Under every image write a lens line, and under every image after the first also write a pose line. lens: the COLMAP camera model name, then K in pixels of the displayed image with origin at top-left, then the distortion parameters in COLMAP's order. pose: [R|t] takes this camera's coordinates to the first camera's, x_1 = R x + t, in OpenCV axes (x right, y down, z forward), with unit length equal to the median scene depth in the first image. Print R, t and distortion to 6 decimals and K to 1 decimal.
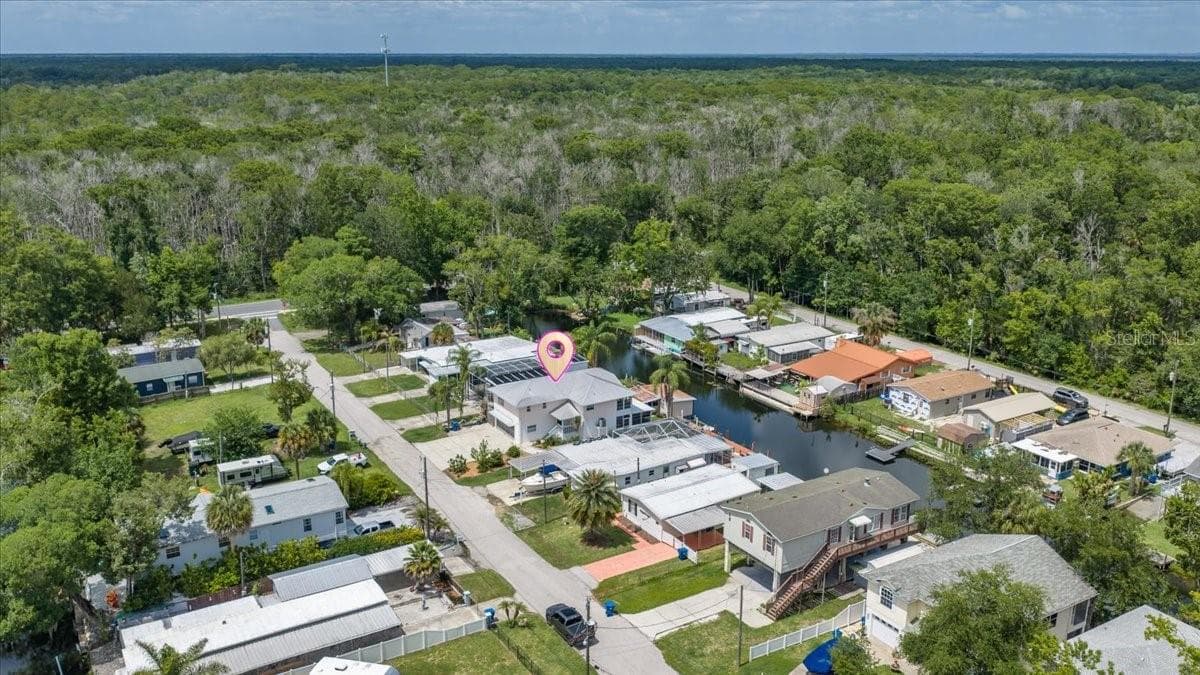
lens RADIAL K [[1016.5, 0, 605.1], [0, 1016.5, 336.4], [0, 0, 1]] dist [0.002230, -0.009524]
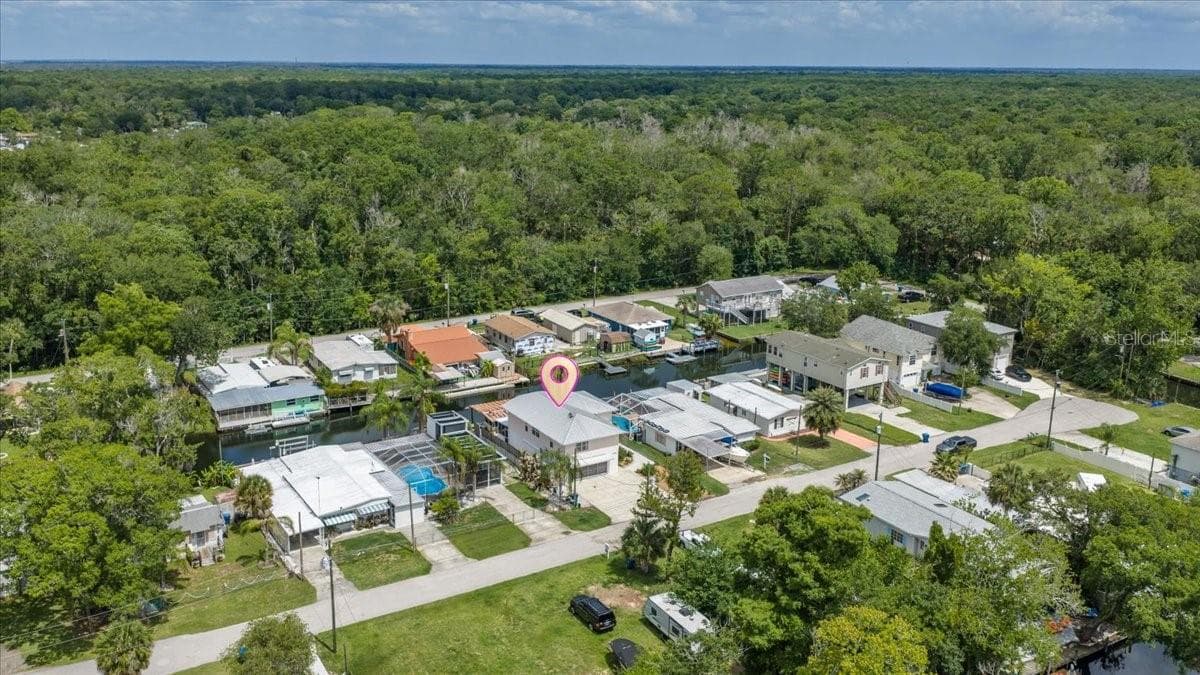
lens RADIAL K [[1016.5, 0, 605.1], [0, 1016.5, 336.4], [0, 0, 1]] dist [0.002230, -0.009524]
pose [[-0.008907, -0.260063, 0.965551, -0.952224], [0.257890, 0.932327, 0.253493, -0.251075], [-0.966133, 0.251263, 0.058763, 0.913967]]
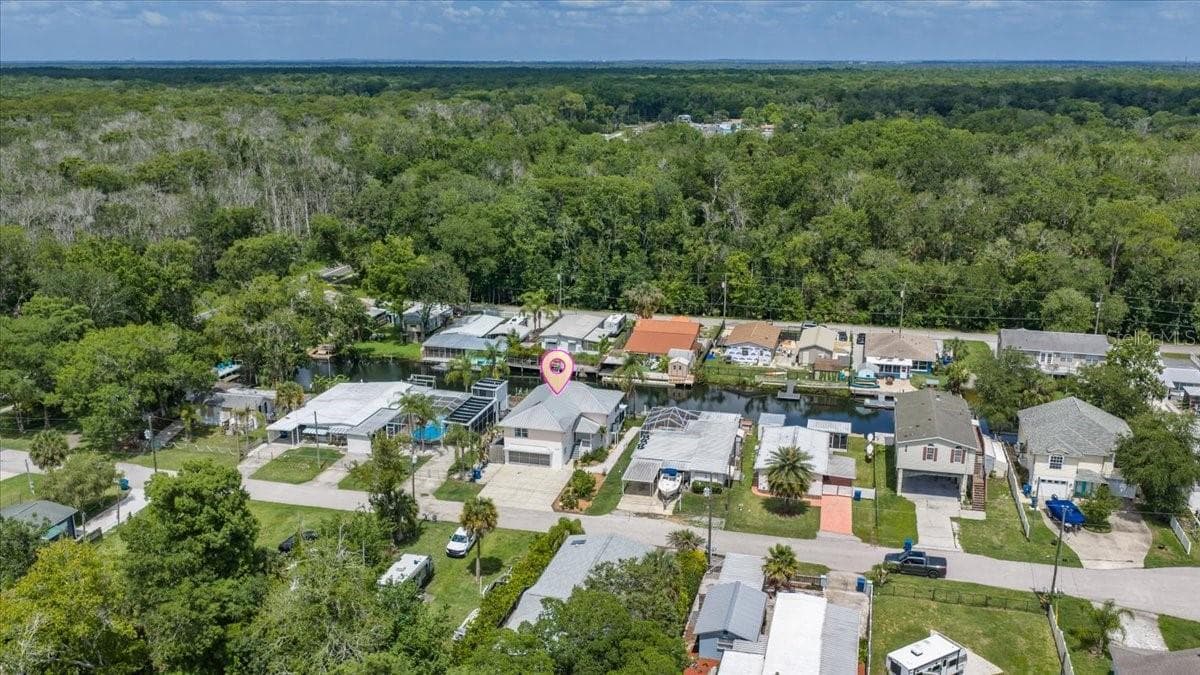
lens RADIAL K [[1016.5, 0, 605.1], [0, 1016.5, 336.4], [0, 0, 1]] dist [0.002230, -0.009524]
pose [[0.717447, -0.184605, 0.671707, -0.670855], [0.188987, 0.979665, 0.067384, -0.073386], [-0.670488, 0.078600, 0.737746, 0.249764]]
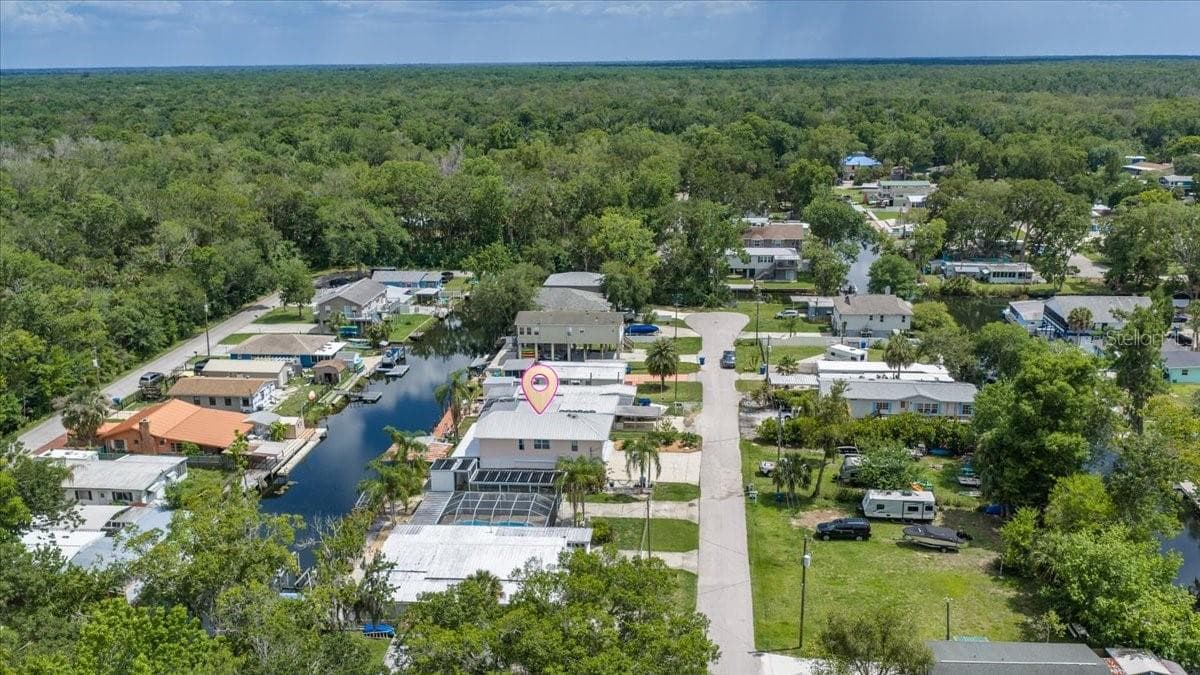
lens RADIAL K [[1016.5, 0, 605.1], [0, 1016.5, 336.4], [0, 0, 1]] dist [0.002230, -0.009524]
pose [[-0.796248, -0.147701, 0.586662, -0.633200], [0.176600, 0.870752, 0.458916, -0.440335], [-0.578620, 0.469015, -0.667251, 1.585105]]
